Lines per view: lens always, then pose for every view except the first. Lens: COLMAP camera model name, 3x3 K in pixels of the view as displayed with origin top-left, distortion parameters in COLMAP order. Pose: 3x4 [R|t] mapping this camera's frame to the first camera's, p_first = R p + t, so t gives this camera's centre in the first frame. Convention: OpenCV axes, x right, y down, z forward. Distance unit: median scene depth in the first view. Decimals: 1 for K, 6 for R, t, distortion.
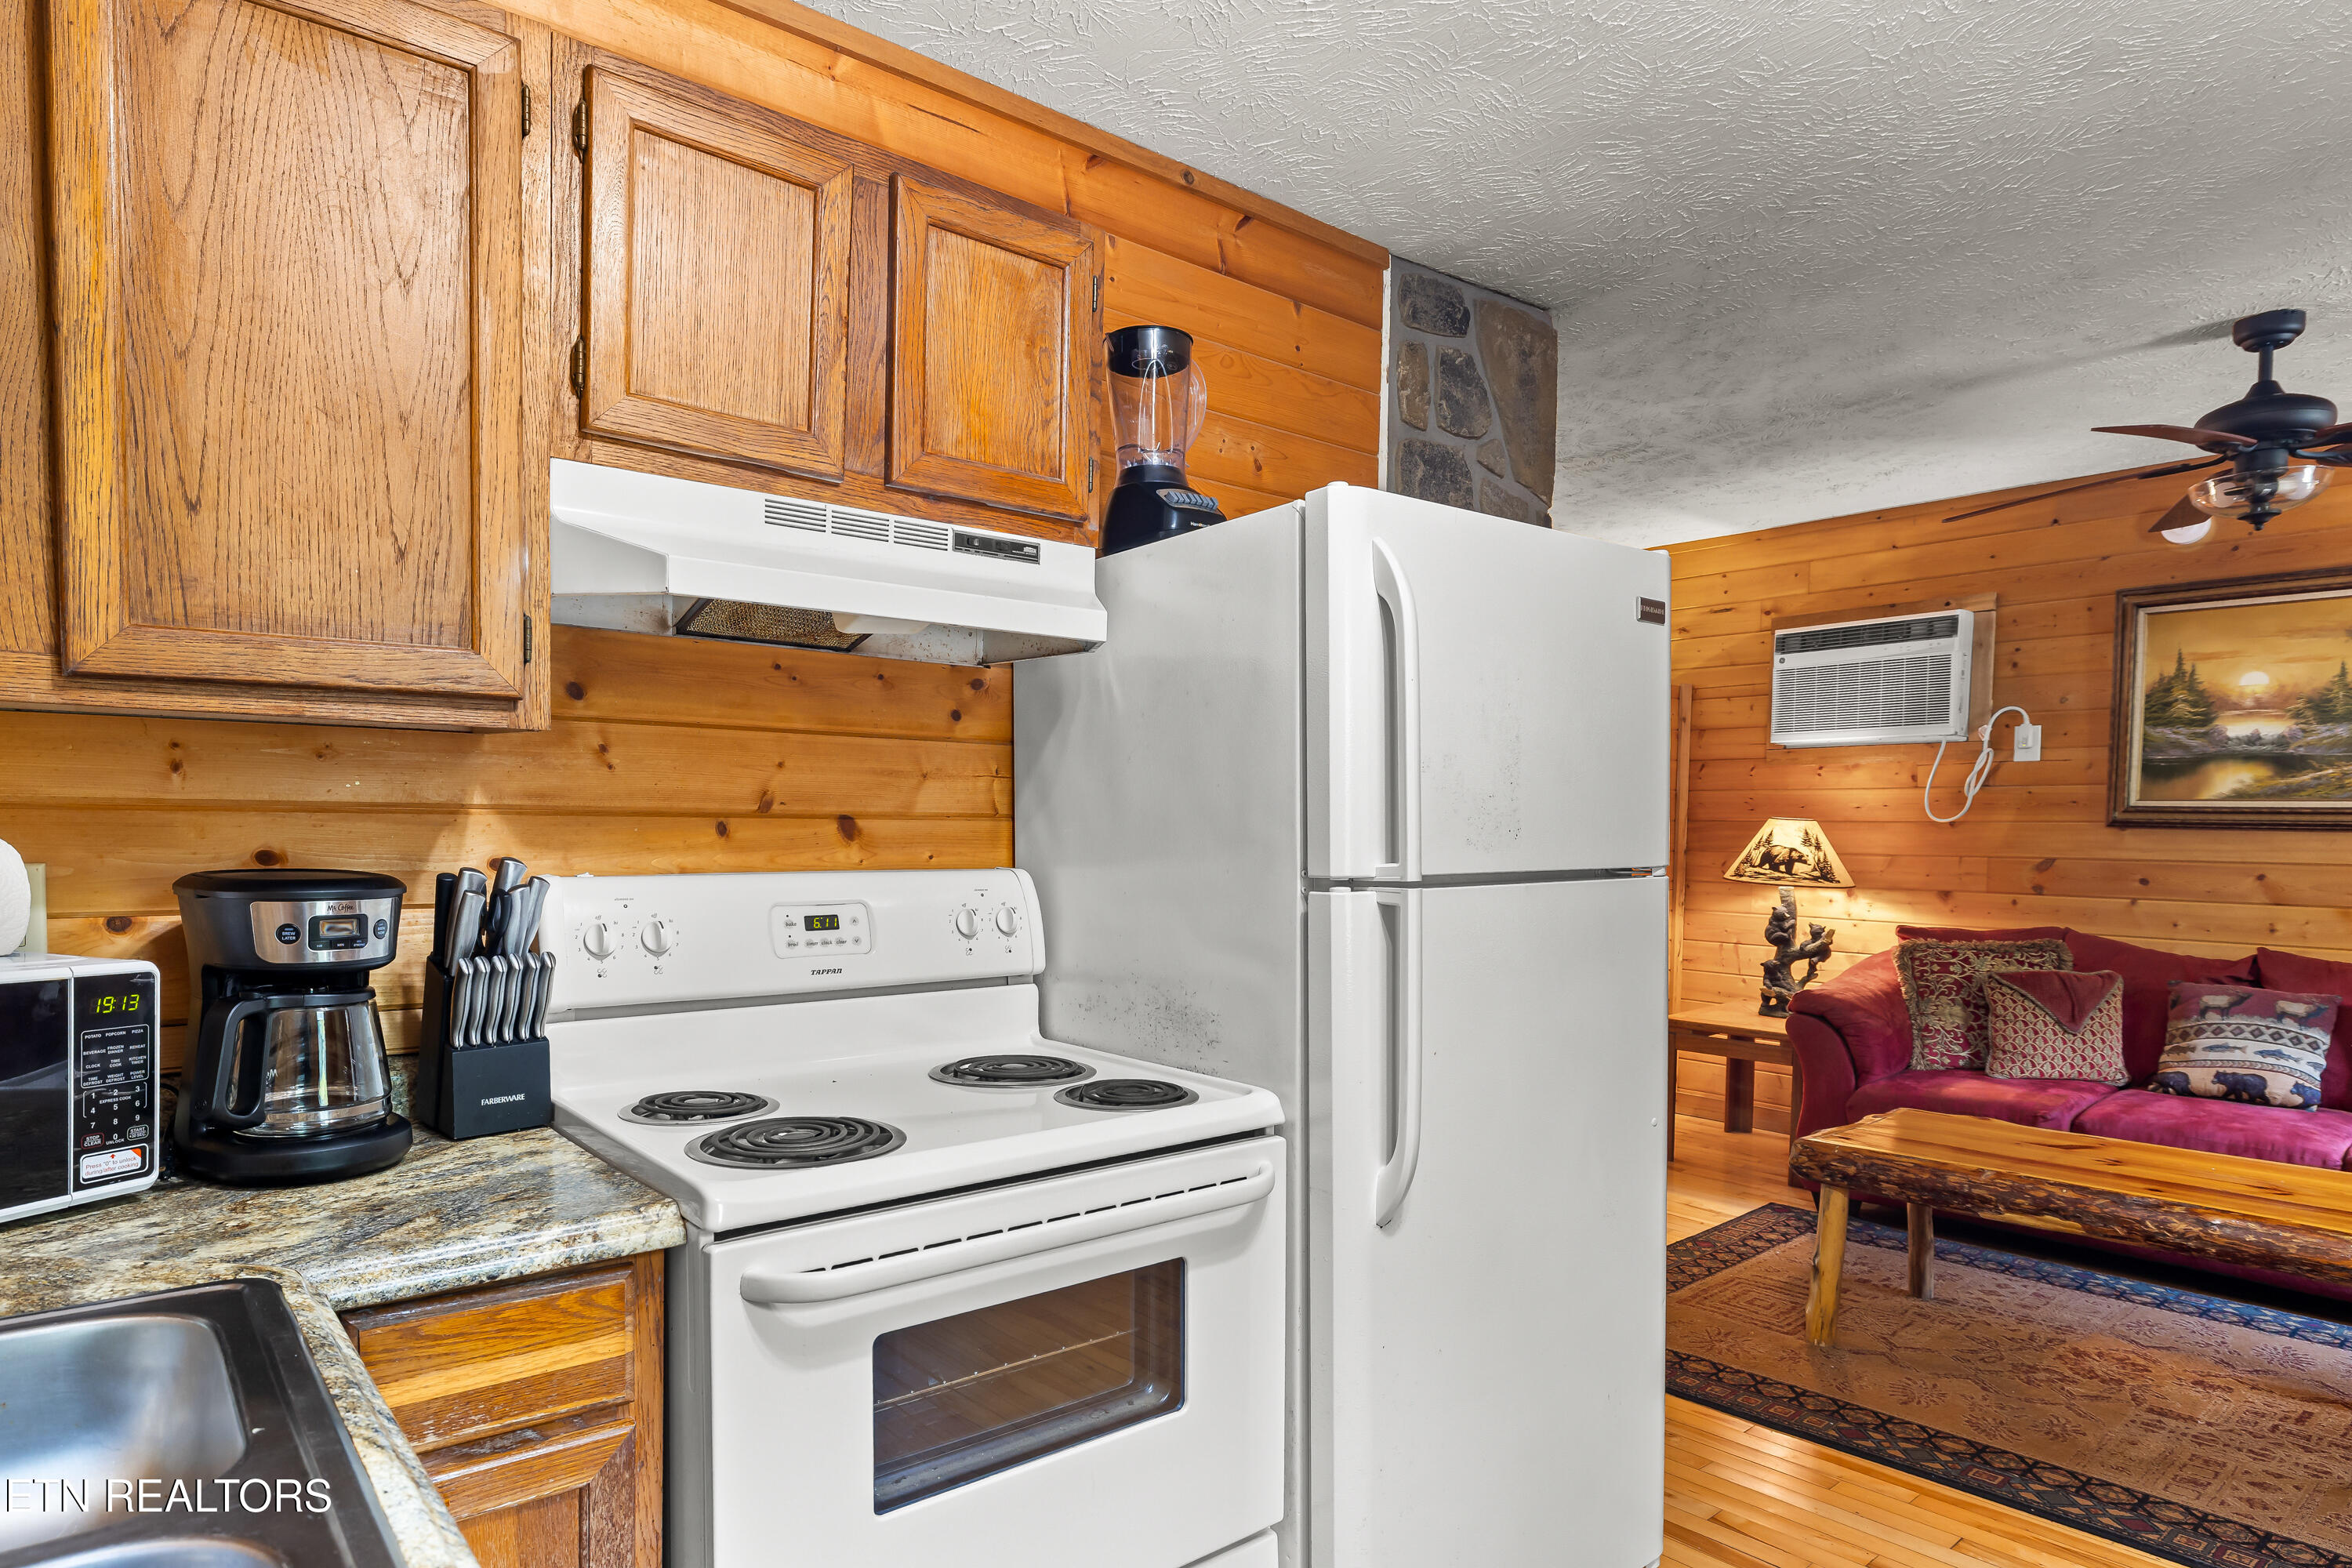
lens RADIAL K [[1326.0, 0, 1151.1], [0, 1326.0, 896.8], [0, 0, 1]] dist [0.000171, -0.003499]
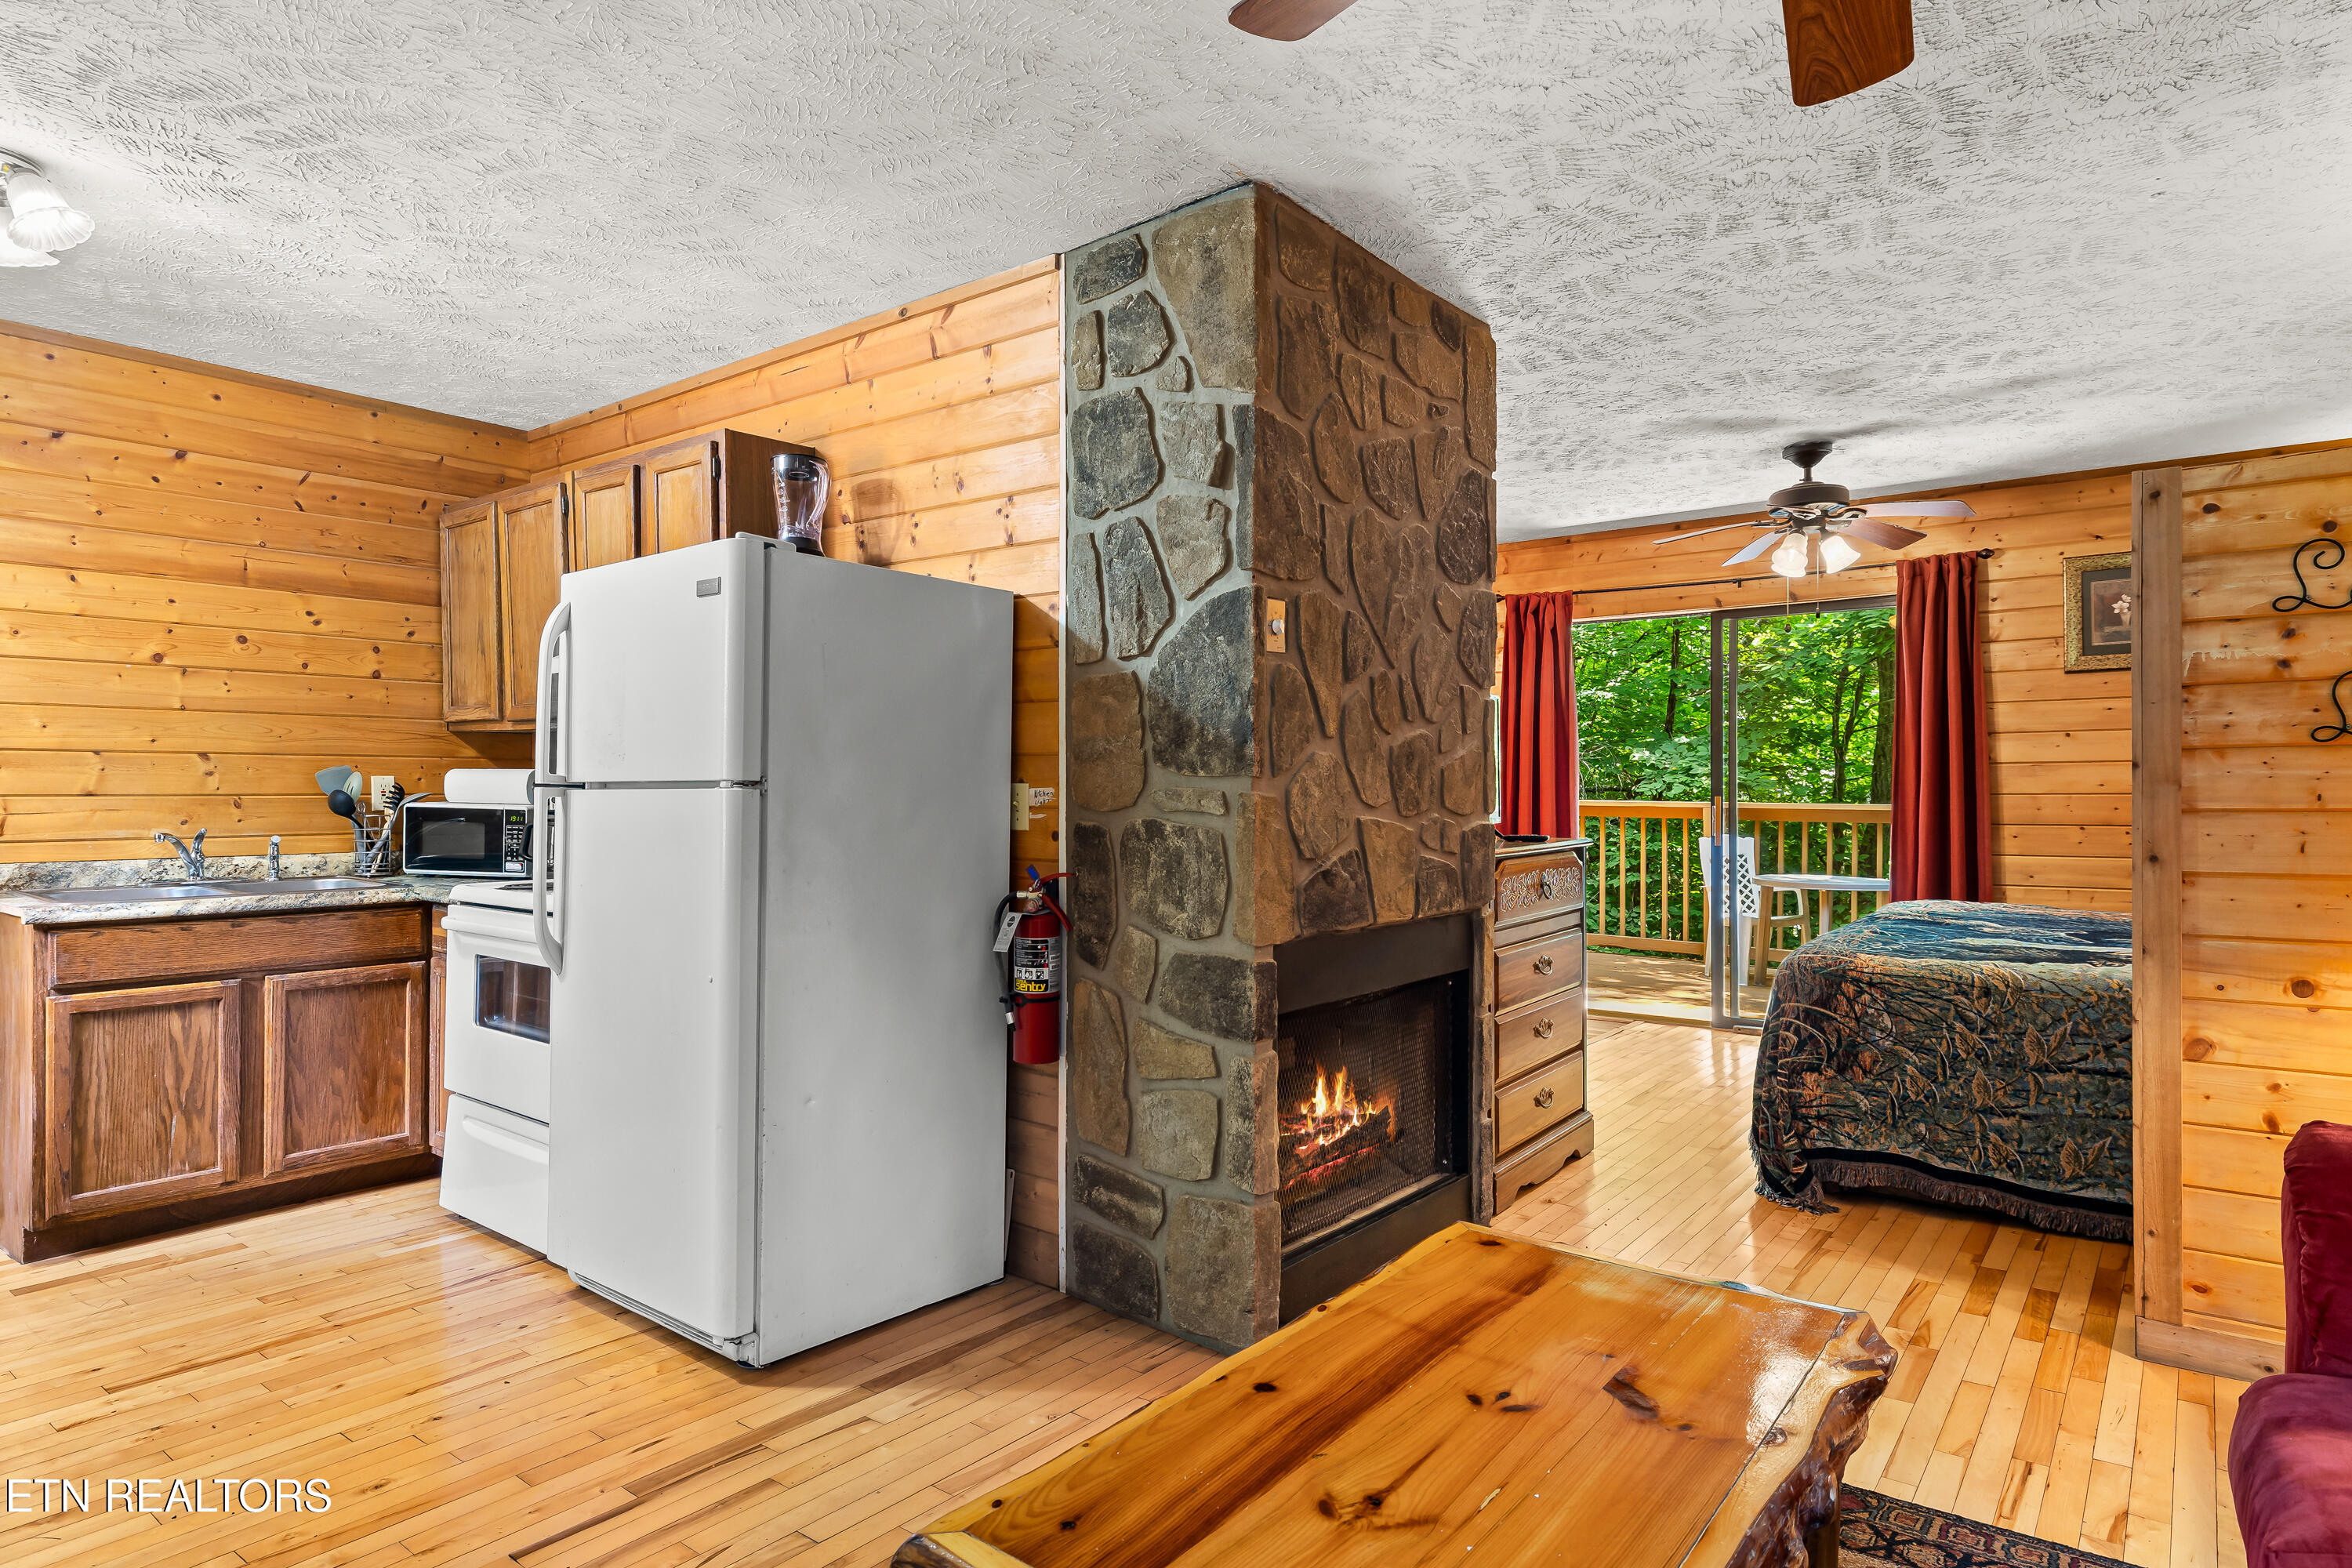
lens RADIAL K [[1326.0, 0, 1156.0], [0, 1326.0, 795.5], [0, 0, 1]] dist [0.000171, -0.003499]
pose [[0.212024, -0.000343, -0.977264, 0.863754], [-0.055481, 0.998383, -0.012387, -0.007683], [0.975688, 0.056846, 0.211662, 0.569779]]
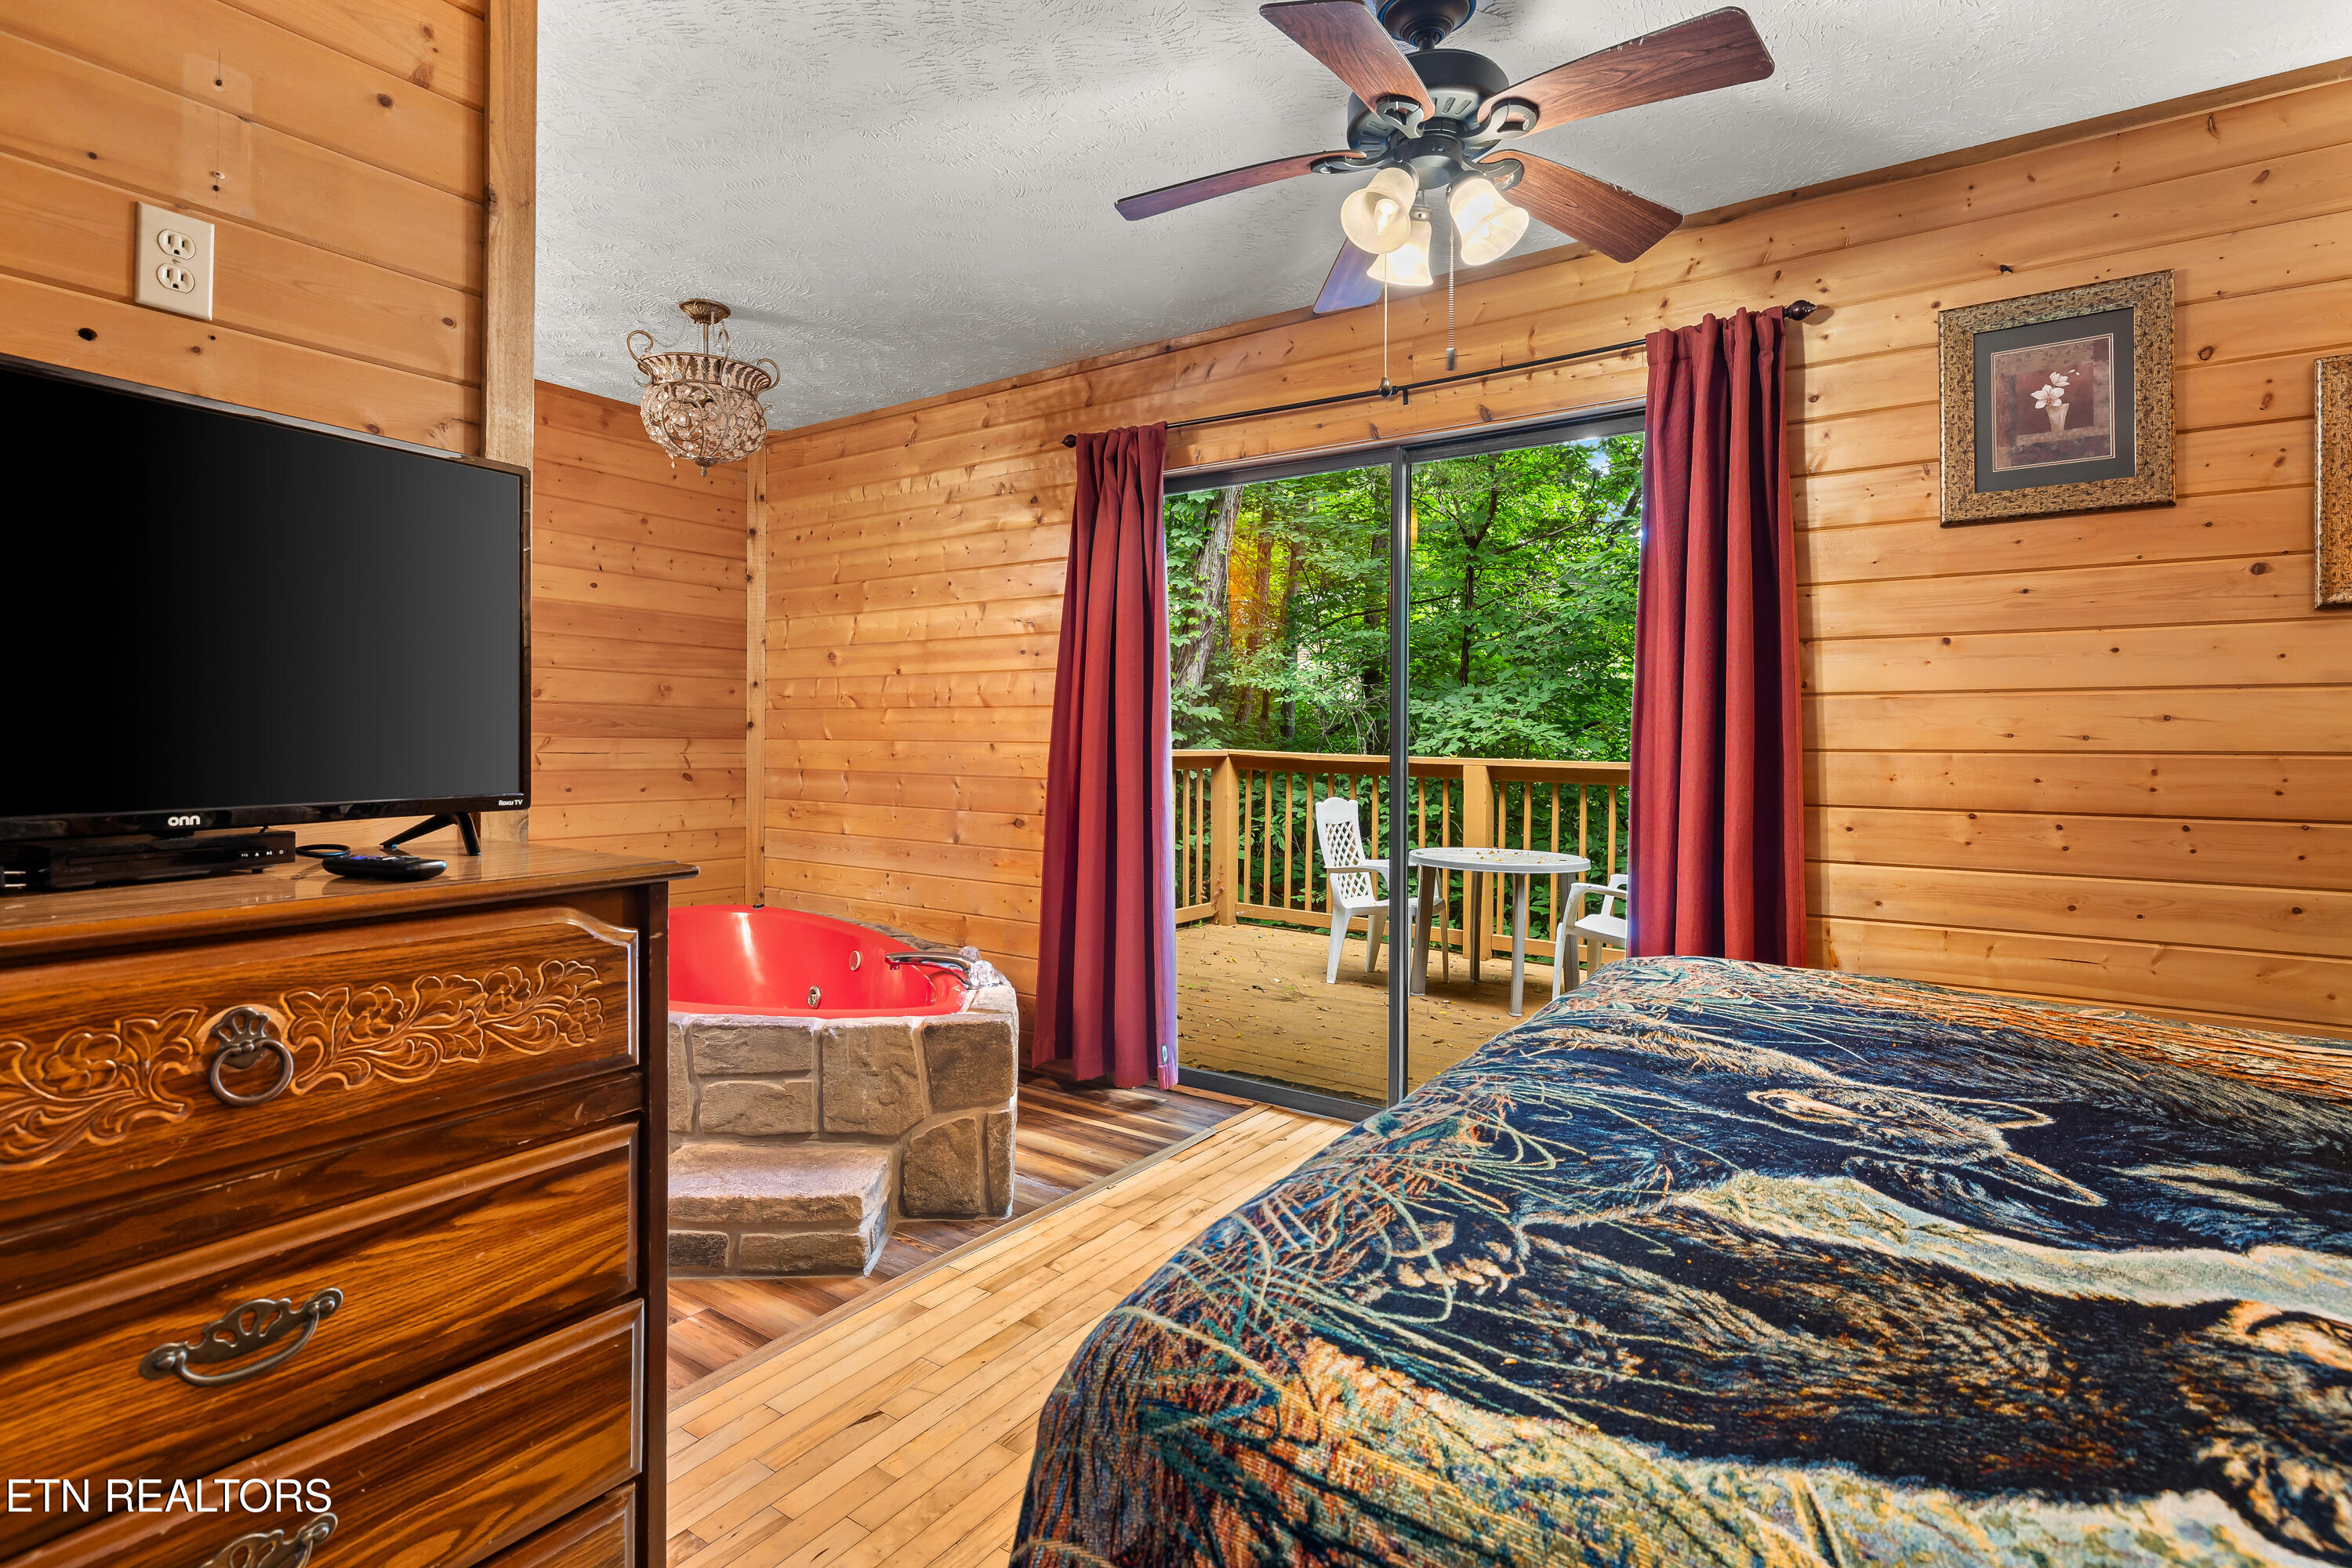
lens RADIAL K [[1159.0, 0, 1171.3], [0, 1159.0, 733.9], [0, 0, 1]] dist [-0.004110, -0.000149]
pose [[0.268436, -0.008406, -0.963261, 0.255200], [-0.065867, 0.997461, -0.027060, -0.041330], [0.961043, 0.070711, 0.267201, 1.167847]]
